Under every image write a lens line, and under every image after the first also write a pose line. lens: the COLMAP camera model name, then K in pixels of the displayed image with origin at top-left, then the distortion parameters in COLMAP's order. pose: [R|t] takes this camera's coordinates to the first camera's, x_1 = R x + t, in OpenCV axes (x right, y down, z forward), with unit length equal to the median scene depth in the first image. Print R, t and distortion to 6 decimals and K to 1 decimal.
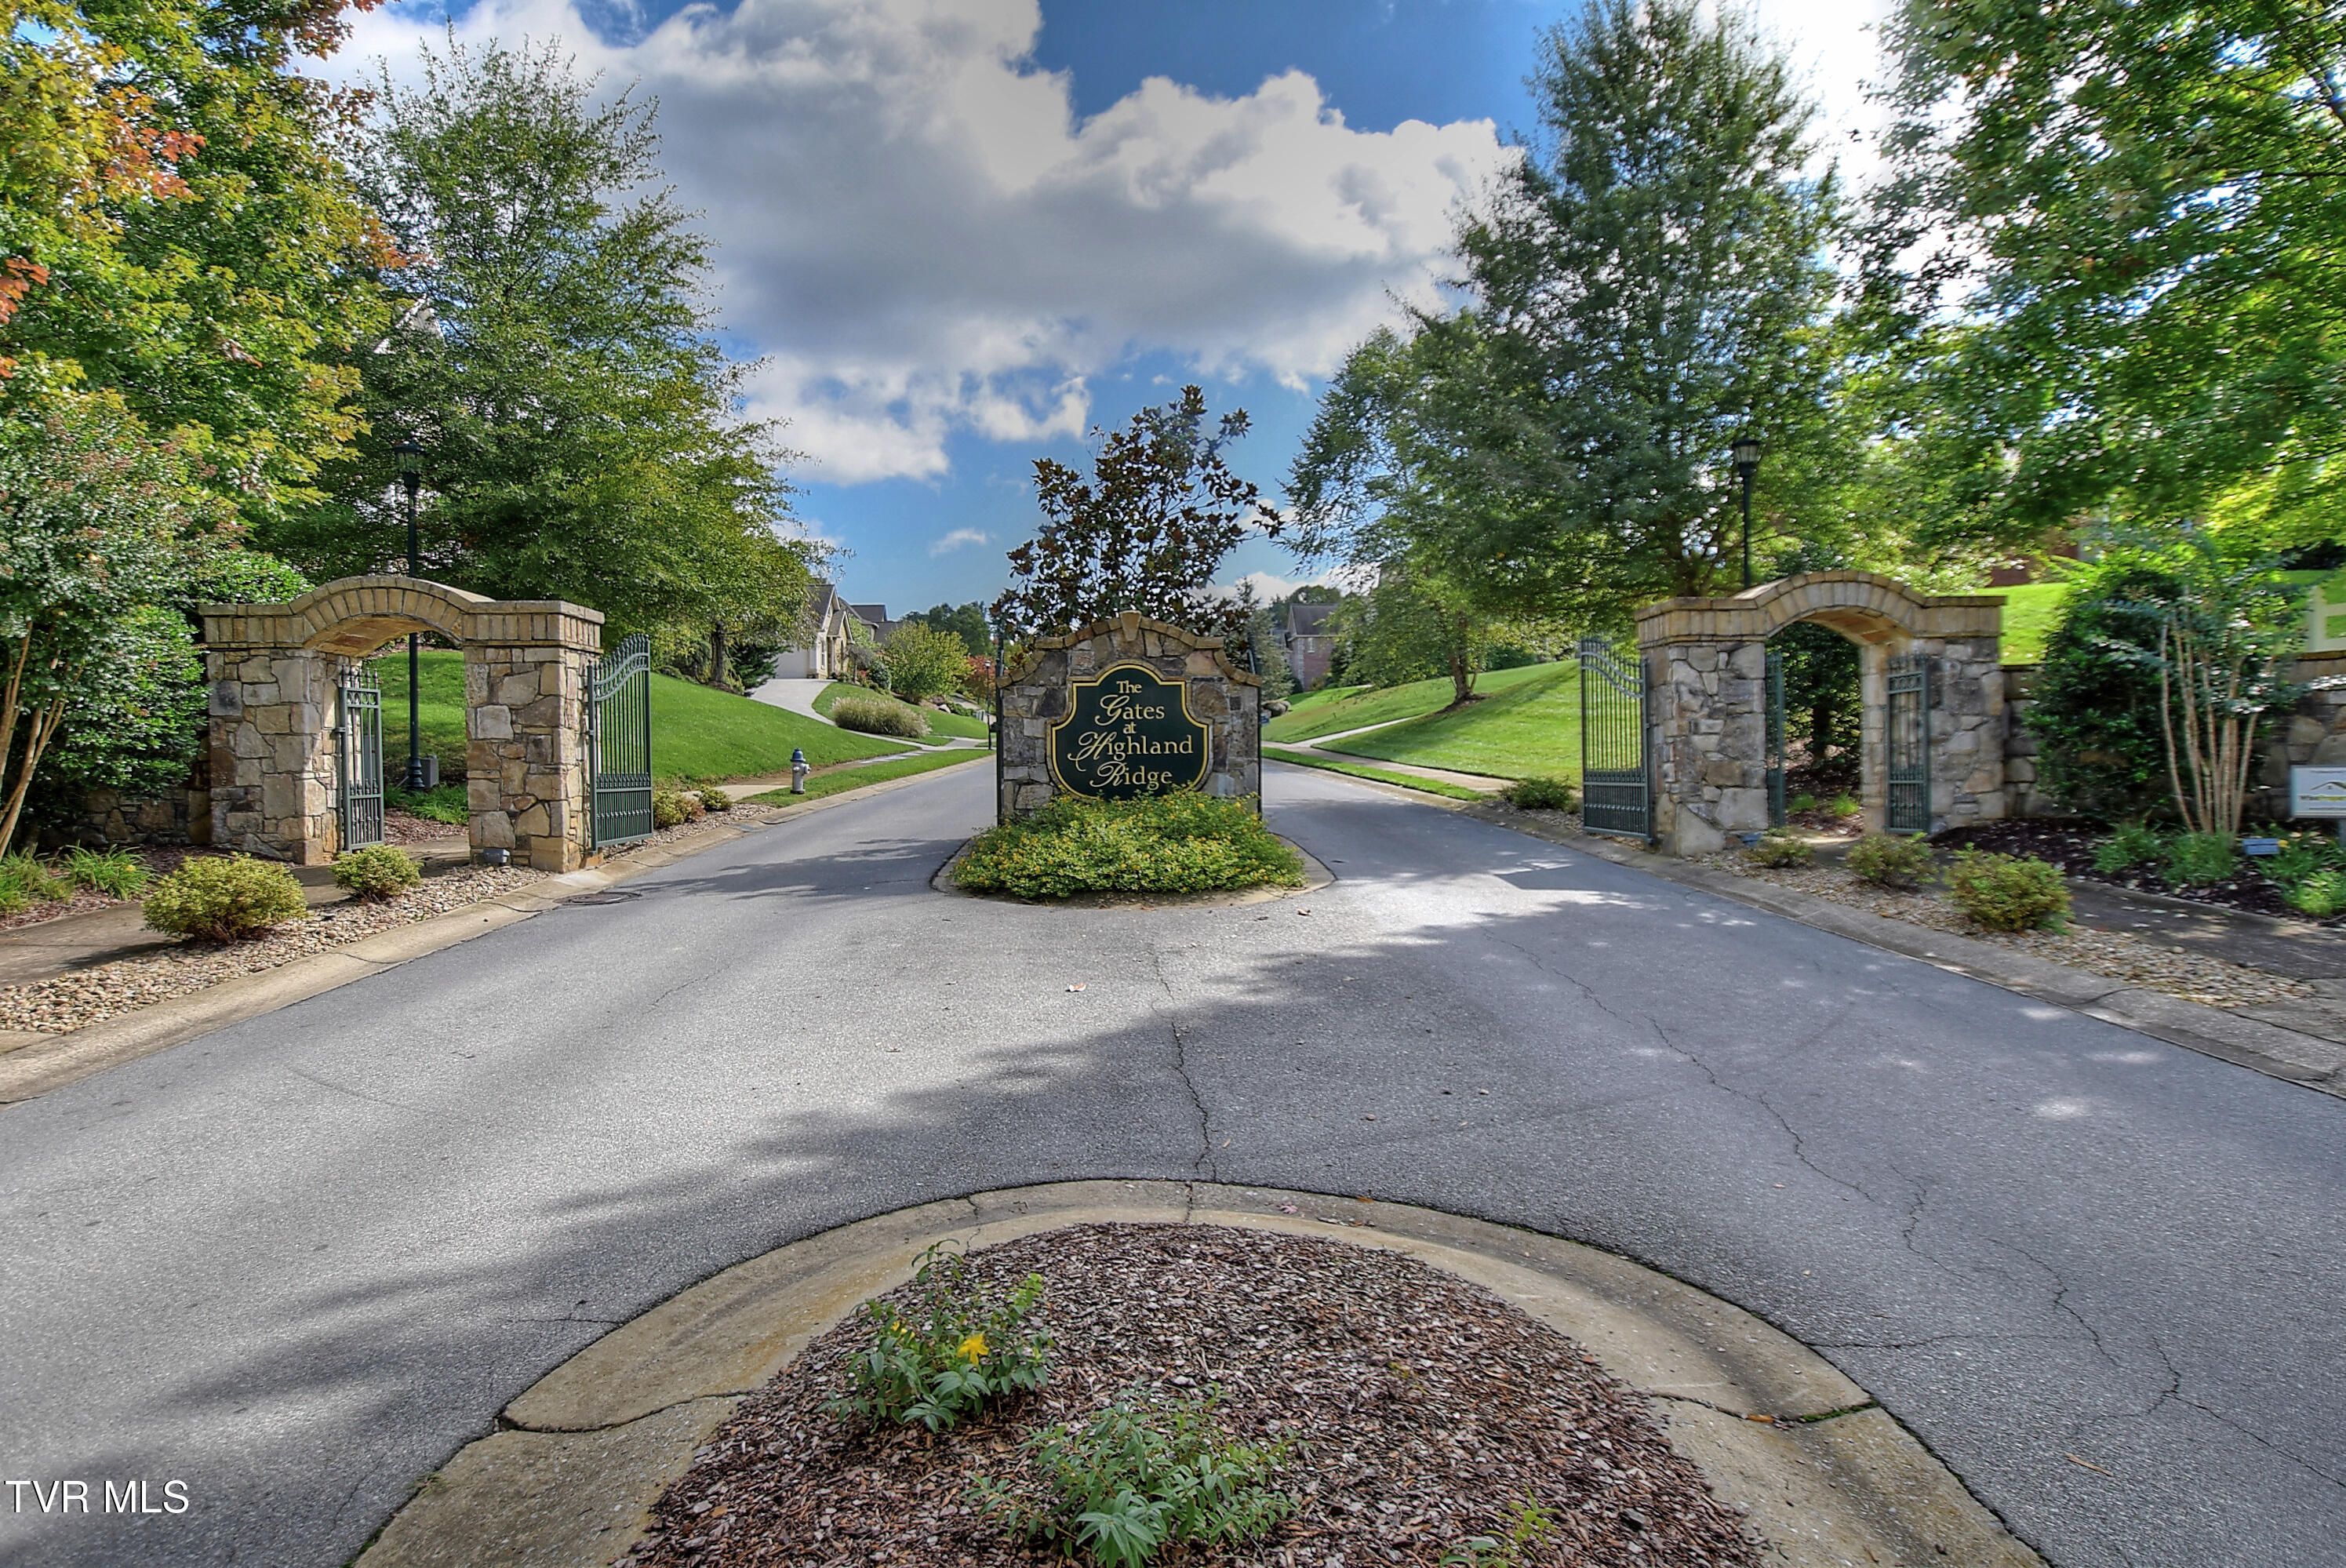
lens RADIAL K [[1298.1, 0, 1175.0], [0, 1298.1, 783.5], [0, 0, 1]] dist [-0.000371, -0.000168]
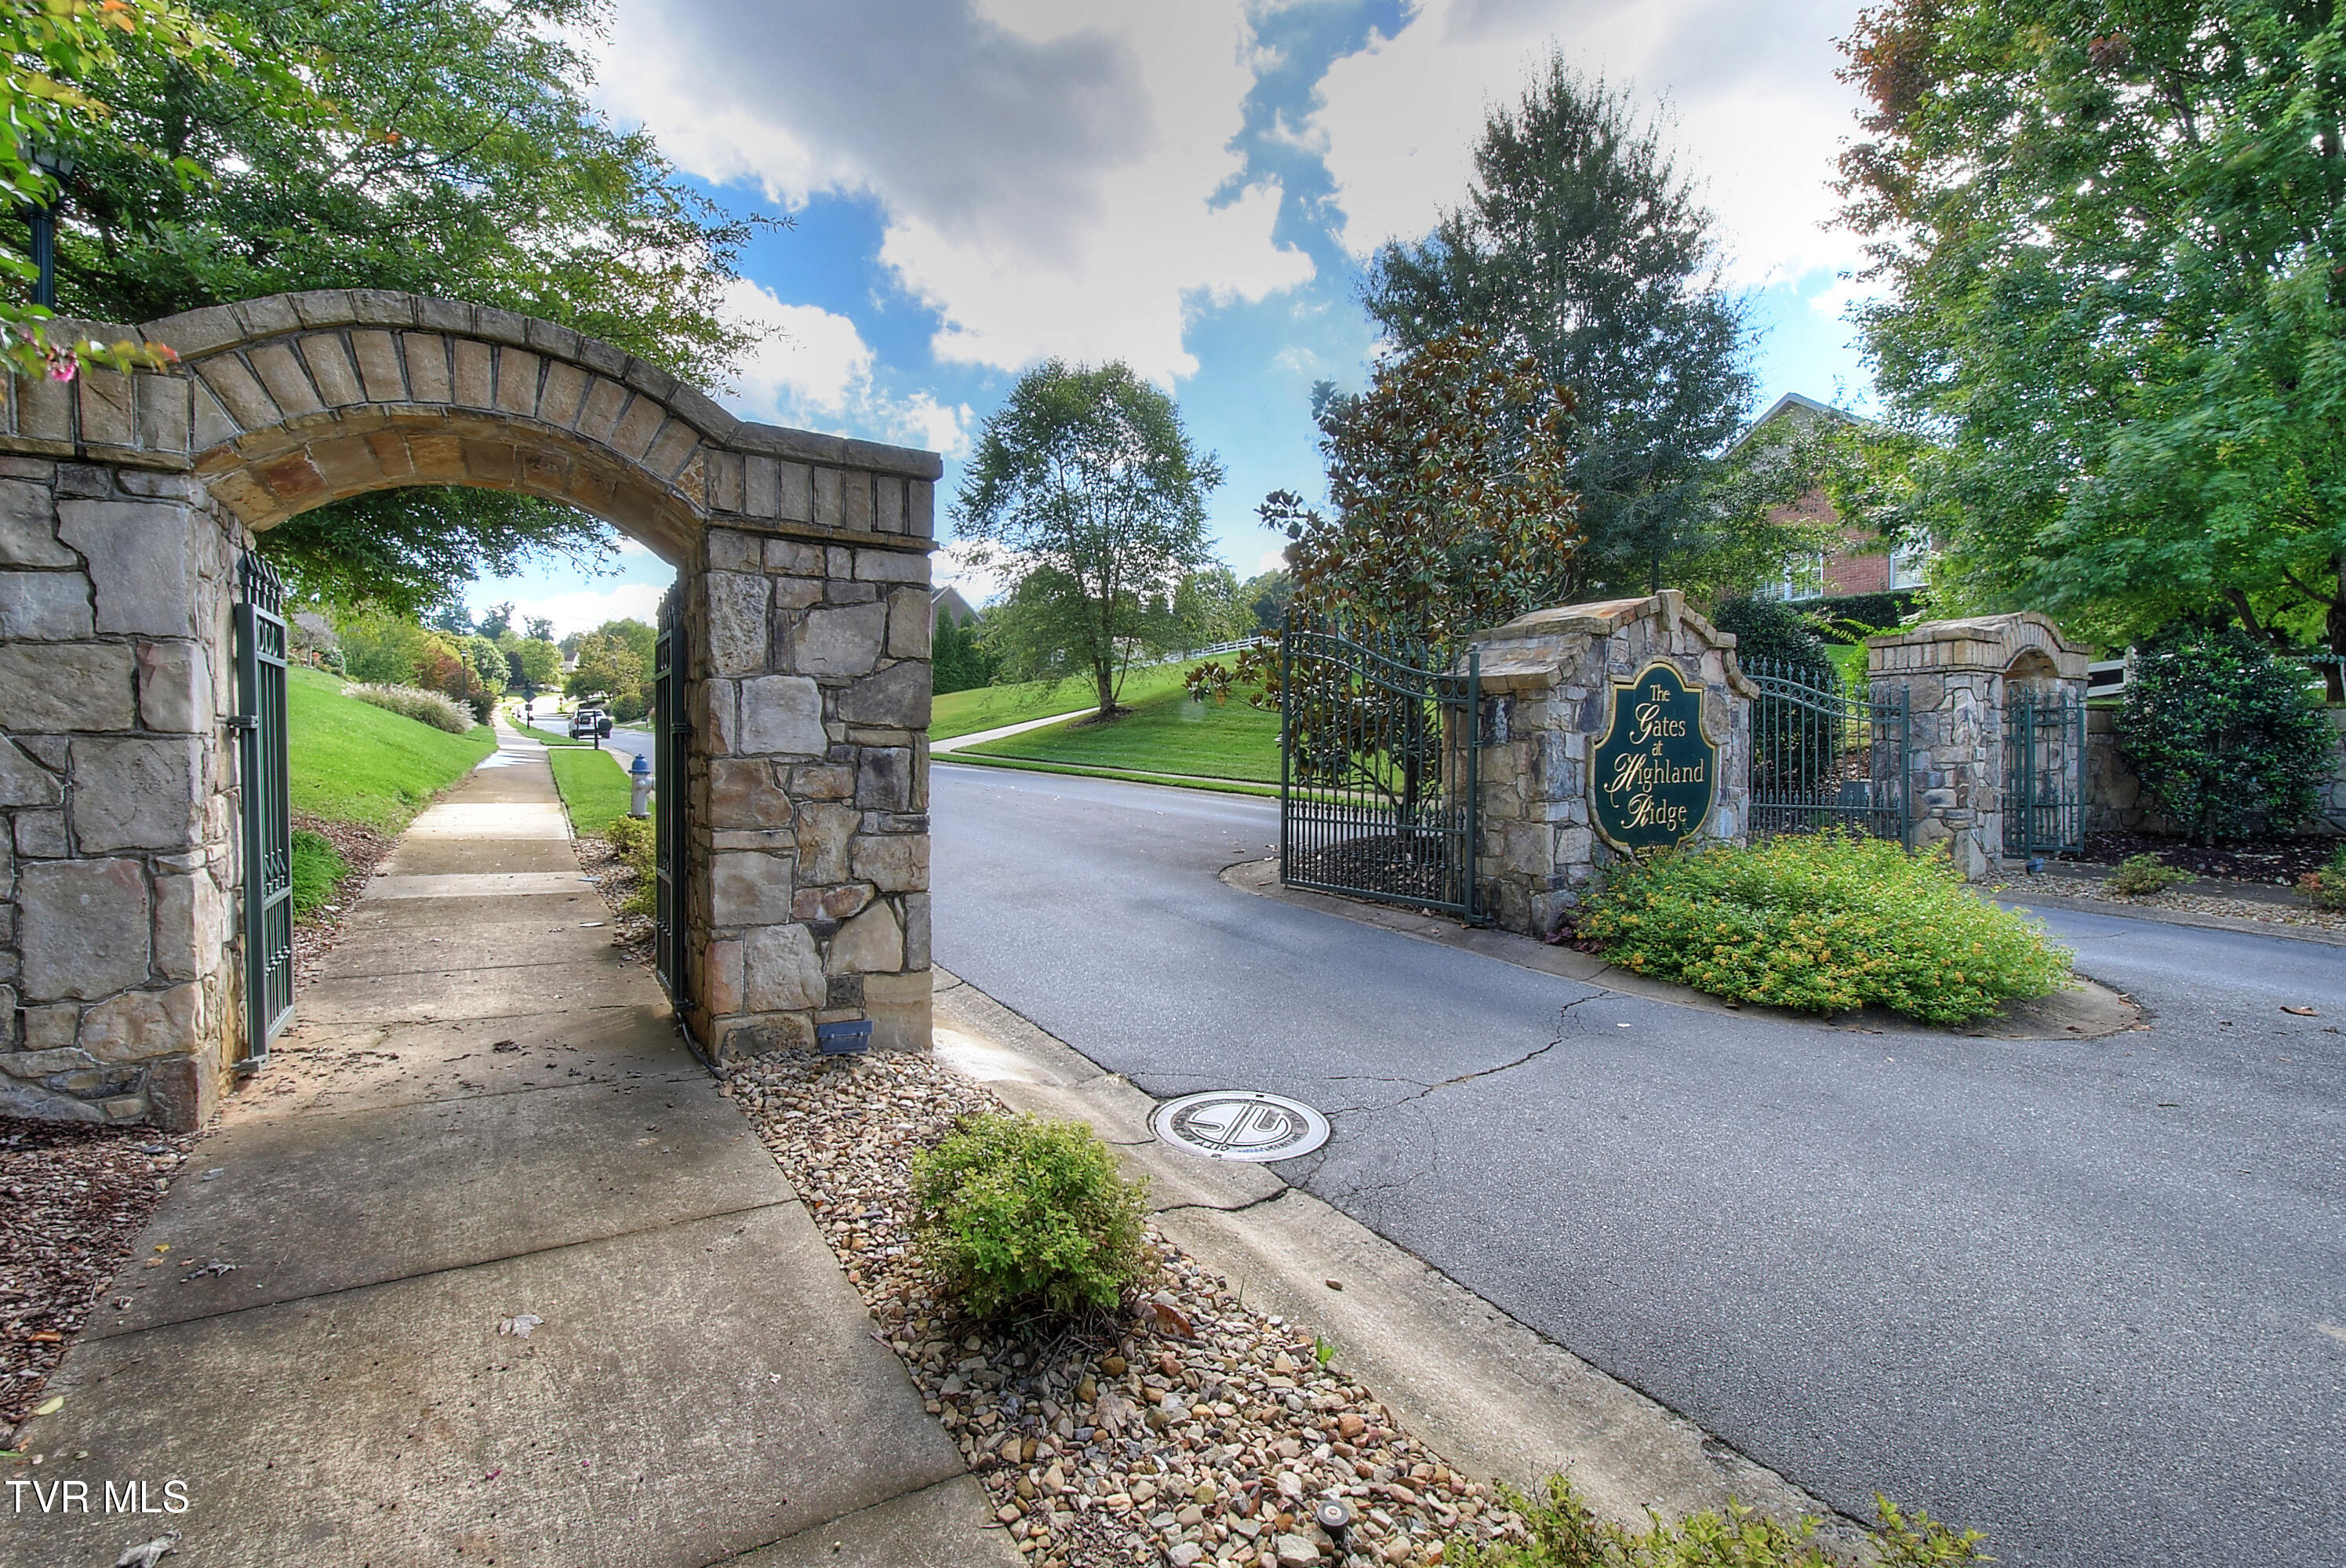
lens RADIAL K [[1057.2, 0, 1176.8], [0, 1057.2, 776.4], [0, 0, 1]] dist [-0.005722, -0.000214]
pose [[0.856357, -0.000163, 0.516385, -0.582713], [0.001345, 0.999997, -0.001914, -0.026076], [-0.516383, 0.002334, 0.856355, 0.627474]]
